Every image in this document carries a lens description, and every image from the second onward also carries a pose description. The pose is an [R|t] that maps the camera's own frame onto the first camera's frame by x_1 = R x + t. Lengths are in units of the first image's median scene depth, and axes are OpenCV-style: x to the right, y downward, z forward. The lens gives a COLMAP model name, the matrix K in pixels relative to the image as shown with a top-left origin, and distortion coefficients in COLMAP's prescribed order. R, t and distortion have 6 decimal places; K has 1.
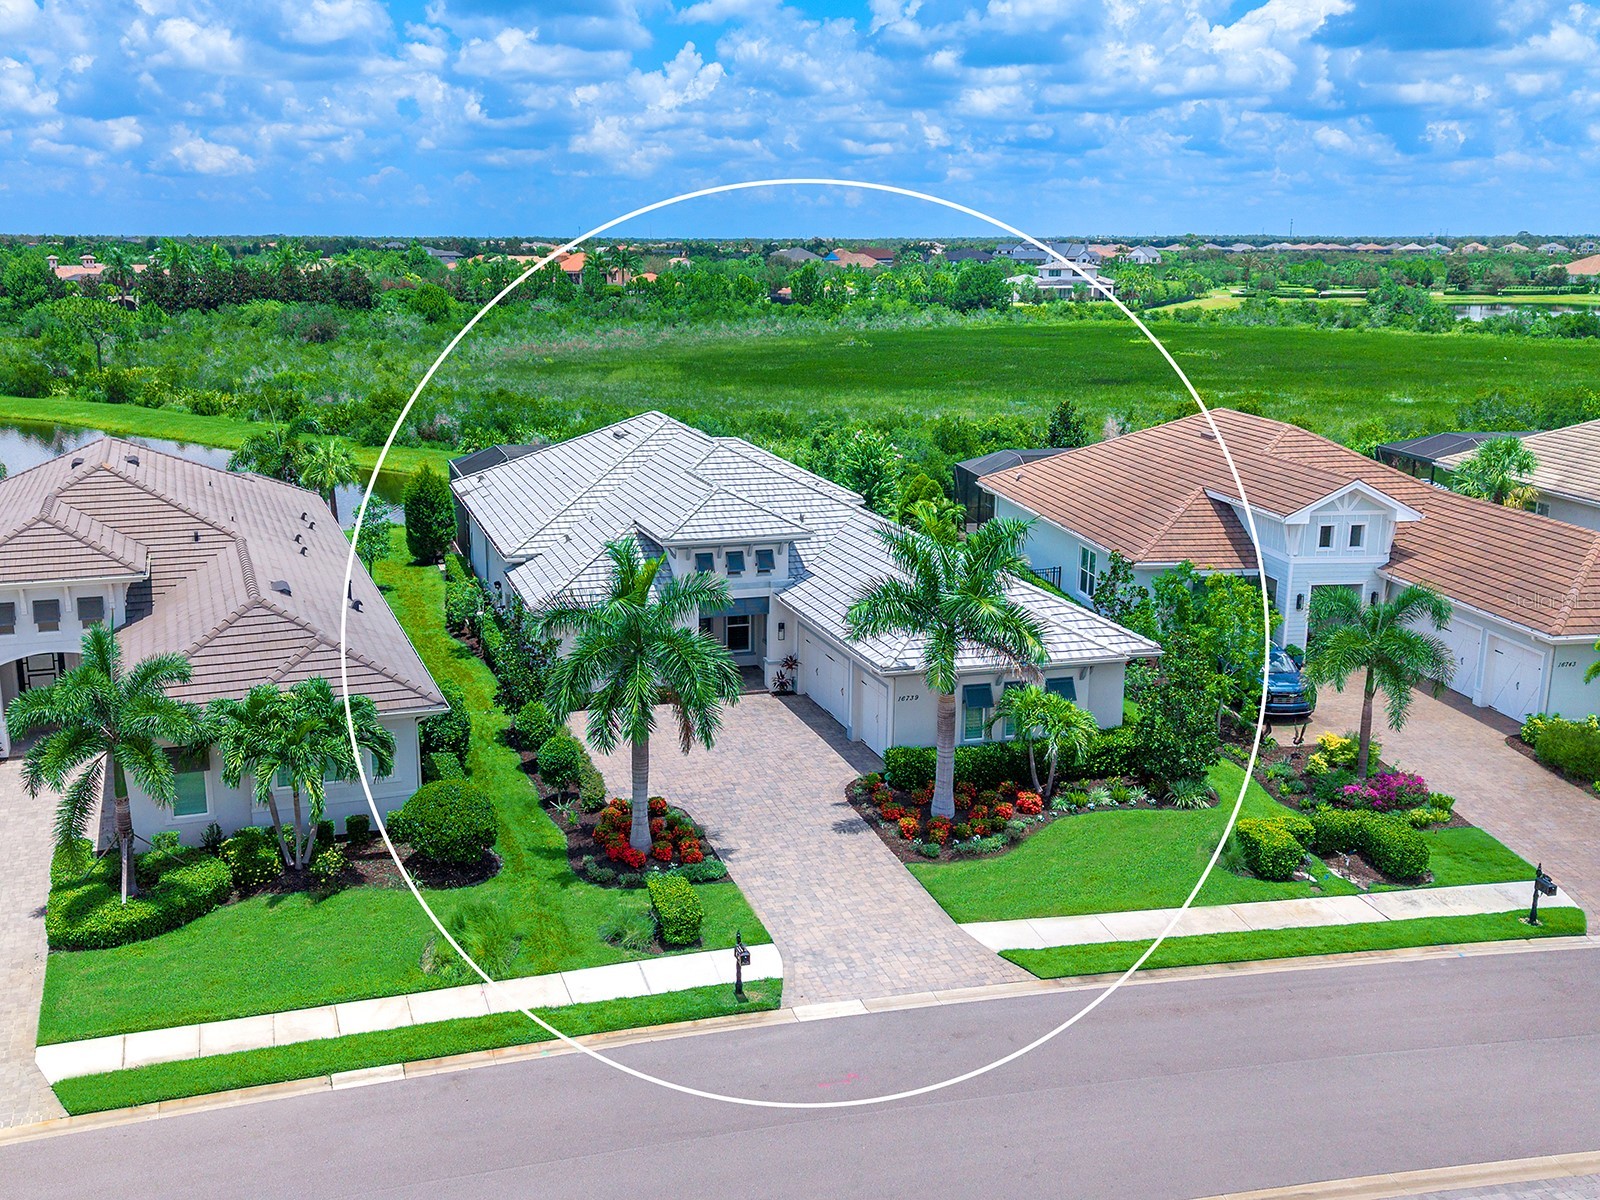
lens RADIAL K [[1612.4, 0, 739.4], [0, 1612.4, 631.5], [0, 0, 1]] dist [0.164579, -0.470720]
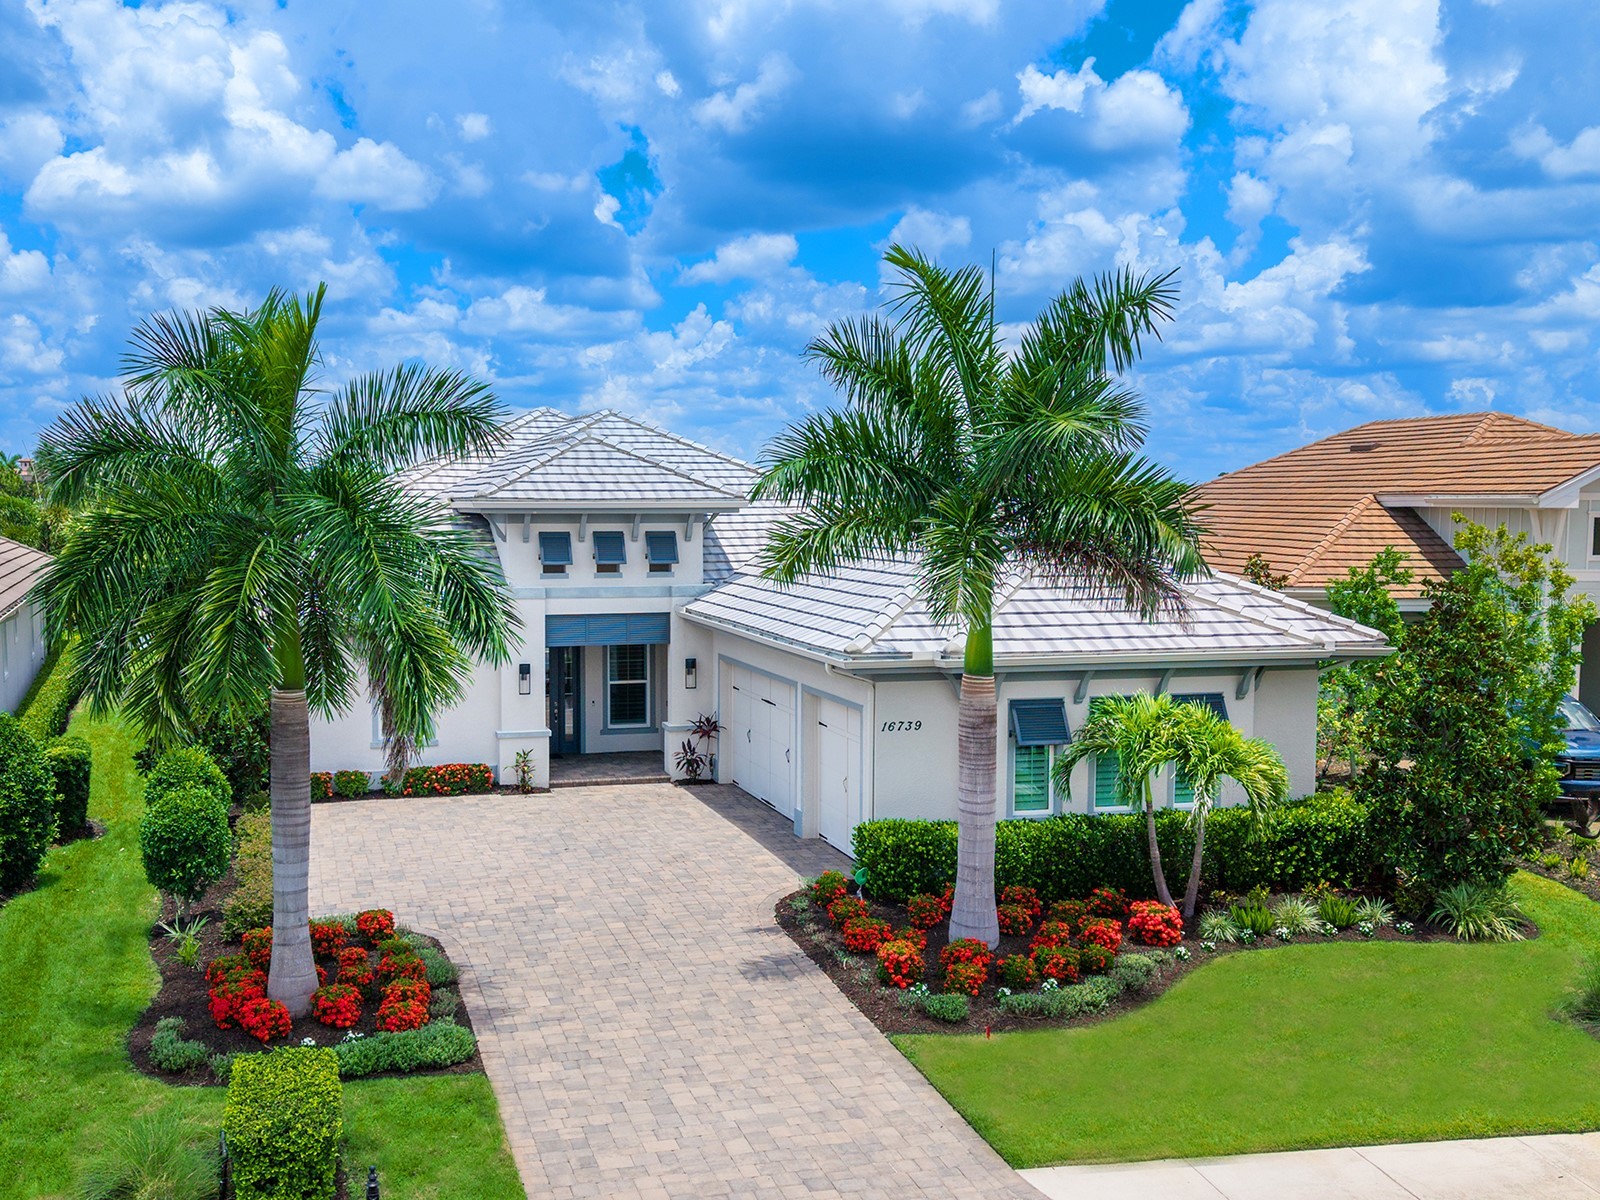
lens RADIAL K [[1677.7, 0, 733.3], [0, 1677.7, 656.6], [0, 0, 1]] dist [0.113266, -0.312292]
pose [[0.999912, 0.001749, -0.013185, 0.056751], [-0.003639, 0.989475, -0.144661, 0.093278], [0.012793, 0.144696, 0.989393, 0.460492]]
